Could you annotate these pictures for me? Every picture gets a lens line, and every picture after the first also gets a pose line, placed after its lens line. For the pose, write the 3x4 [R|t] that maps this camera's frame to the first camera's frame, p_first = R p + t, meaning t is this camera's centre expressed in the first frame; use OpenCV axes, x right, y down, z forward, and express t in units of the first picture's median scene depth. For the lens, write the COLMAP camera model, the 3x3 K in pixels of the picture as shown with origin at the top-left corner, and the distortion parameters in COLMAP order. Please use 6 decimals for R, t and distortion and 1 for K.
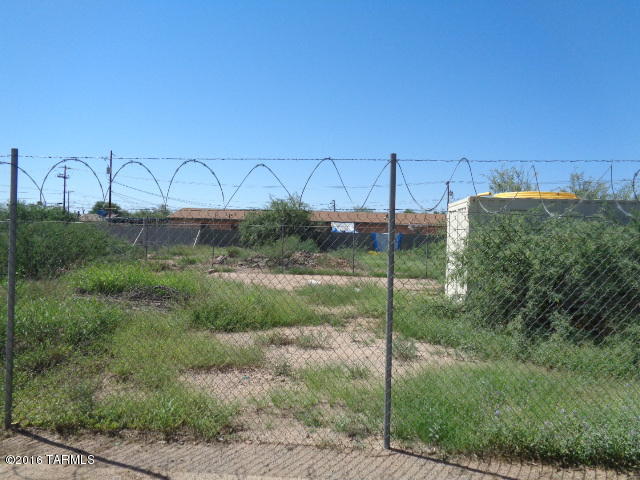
lens RADIAL K [[487.4, 0, 322.1], [0, 487.4, 239.3], [0, 0, 1]] dist [0.013107, 0.005182]
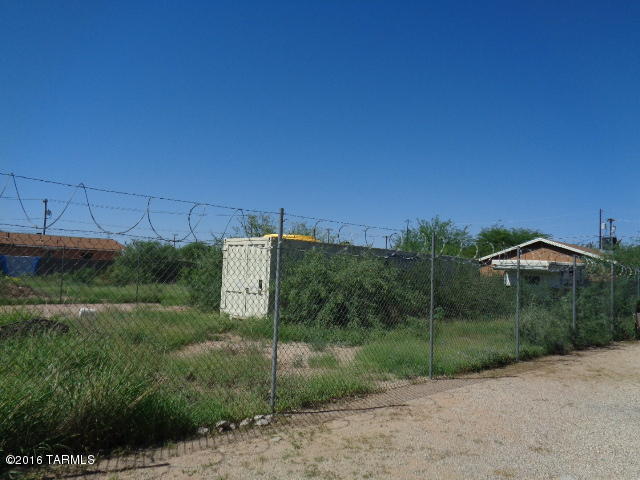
lens RADIAL K [[487.4, 0, 322.1], [0, 487.4, 239.3], [0, 0, 1]] dist [0.013107, 0.005182]
pose [[0.662909, 0.049208, 0.747081, -1.654594], [-0.013683, 0.998467, -0.053624, -0.031208], [-0.748575, 0.025325, 0.662566, -0.007312]]
